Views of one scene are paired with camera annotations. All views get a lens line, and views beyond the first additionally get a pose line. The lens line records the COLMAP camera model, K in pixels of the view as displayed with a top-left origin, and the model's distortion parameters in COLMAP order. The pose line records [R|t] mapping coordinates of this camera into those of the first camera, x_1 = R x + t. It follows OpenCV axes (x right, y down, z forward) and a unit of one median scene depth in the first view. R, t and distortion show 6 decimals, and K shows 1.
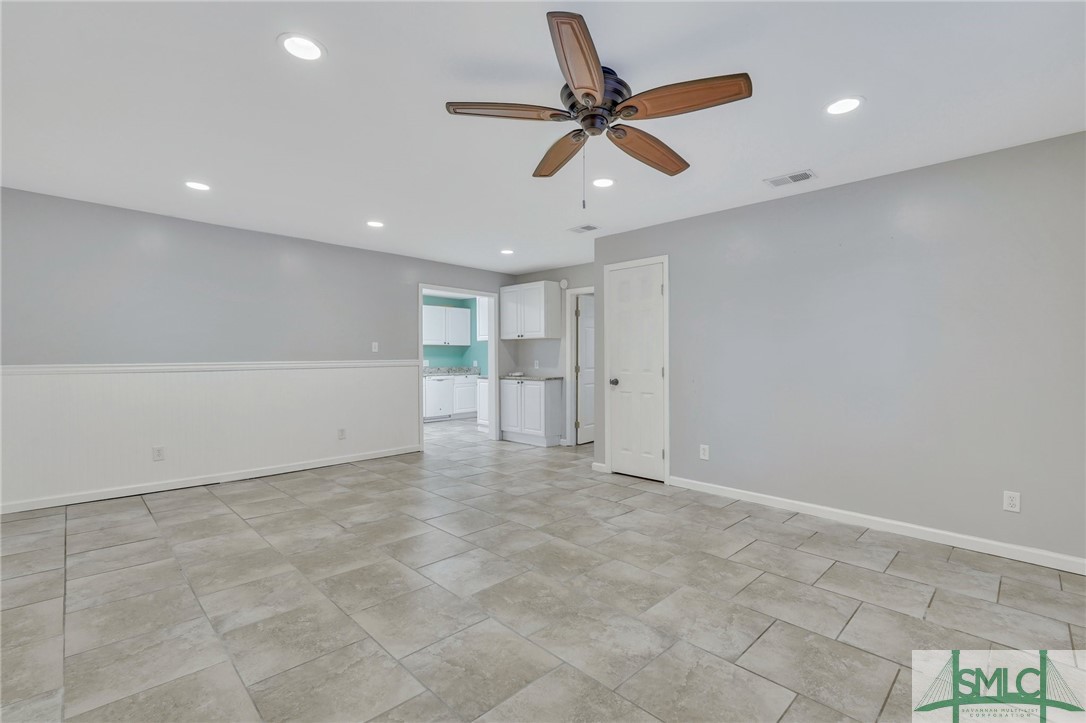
lens RADIAL K [[483.7, 0, 540.9], [0, 483.7, 362.0], [0, 0, 1]] dist [-0.012235, -0.000096]
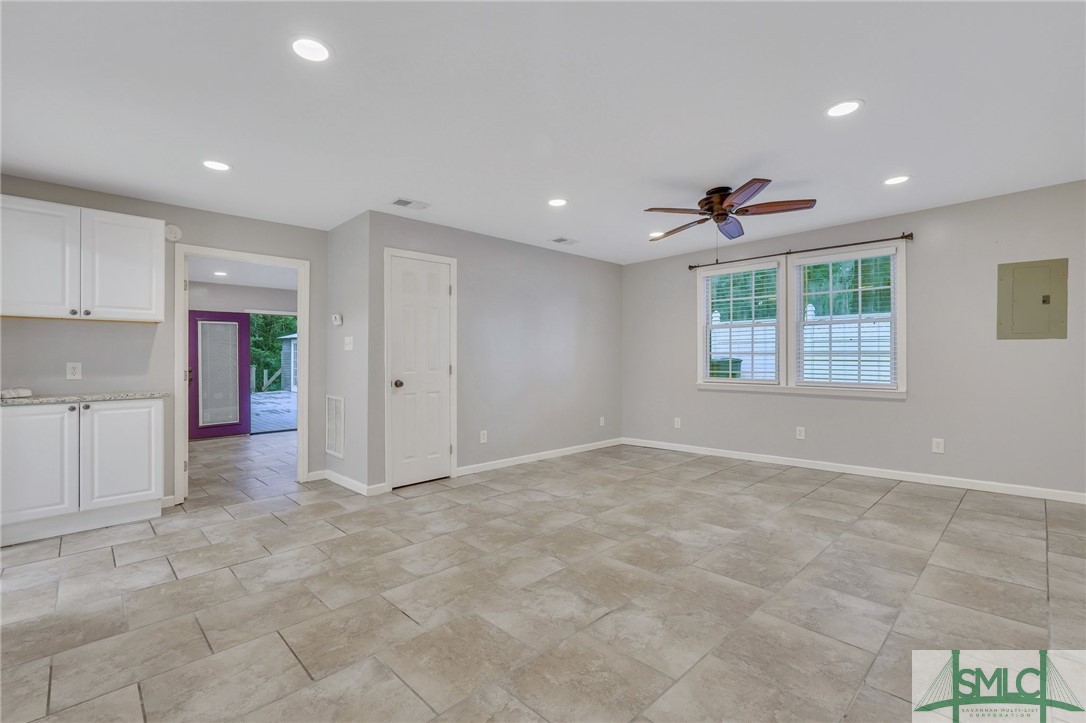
lens RADIAL K [[483.7, 0, 540.9], [0, 483.7, 356.9], [0, 0, 1]] dist [-0.012235, -0.000096]
pose [[0.013079, 0.002591, 0.999911, -1.071931], [0.013488, 0.999905, -0.002767, -0.002347], [-0.999823, 0.013523, 0.013042, 1.087960]]
